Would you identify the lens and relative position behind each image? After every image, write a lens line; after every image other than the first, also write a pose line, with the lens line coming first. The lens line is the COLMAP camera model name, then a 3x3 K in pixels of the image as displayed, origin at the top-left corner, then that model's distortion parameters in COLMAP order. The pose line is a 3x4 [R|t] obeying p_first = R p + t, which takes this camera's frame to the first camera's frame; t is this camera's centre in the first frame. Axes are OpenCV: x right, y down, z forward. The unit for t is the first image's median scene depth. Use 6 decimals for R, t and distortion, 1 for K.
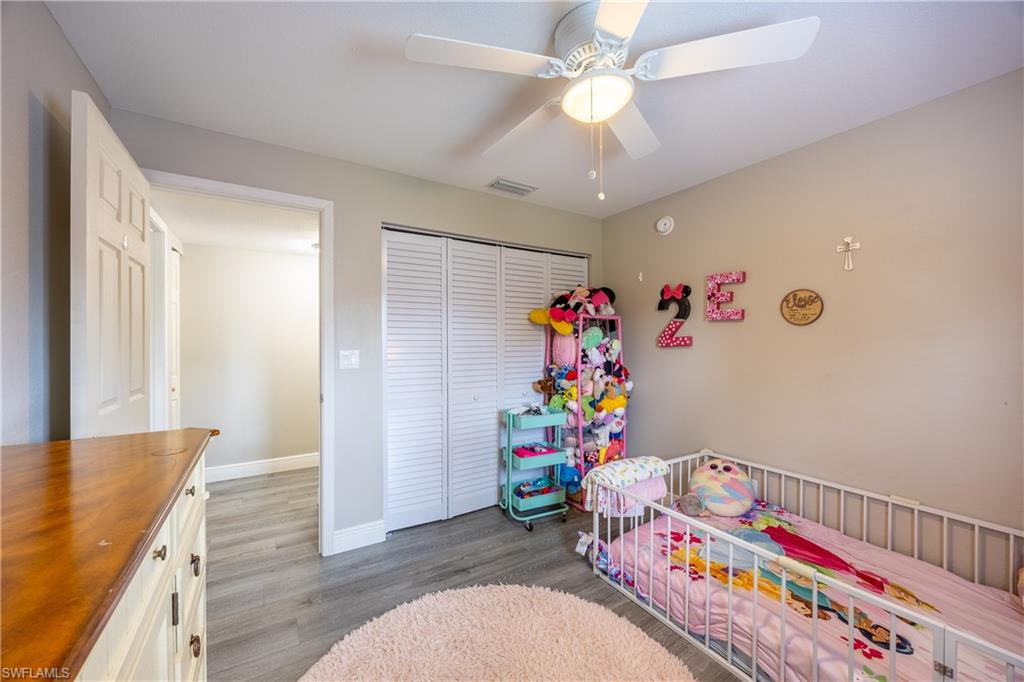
lens RADIAL K [[395.3, 0, 511.0], [0, 395.3, 343.3], [0, 0, 1]] dist [0.001121, 0.000104]
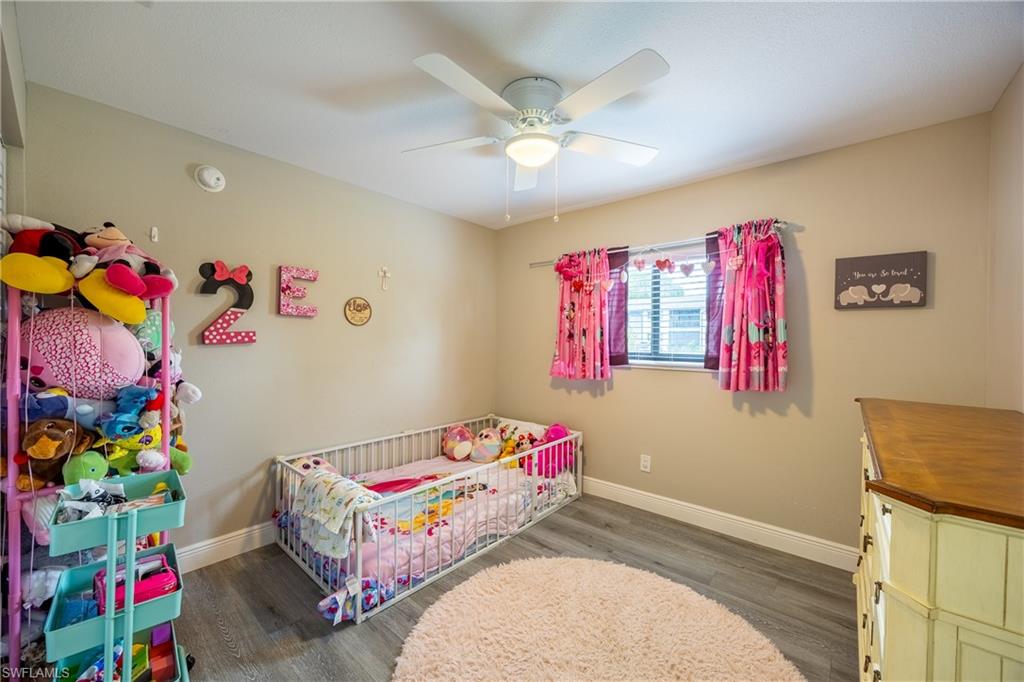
lens RADIAL K [[395.3, 0, 509.9], [0, 395.3, 338.1], [0, 0, 1]] dist [0.001121, 0.000104]
pose [[-0.301518, -0.007849, 0.953428, -0.580007], [-0.010380, 0.999934, 0.004949, -0.014467], [-0.953404, -0.008405, -0.301579, 0.839742]]
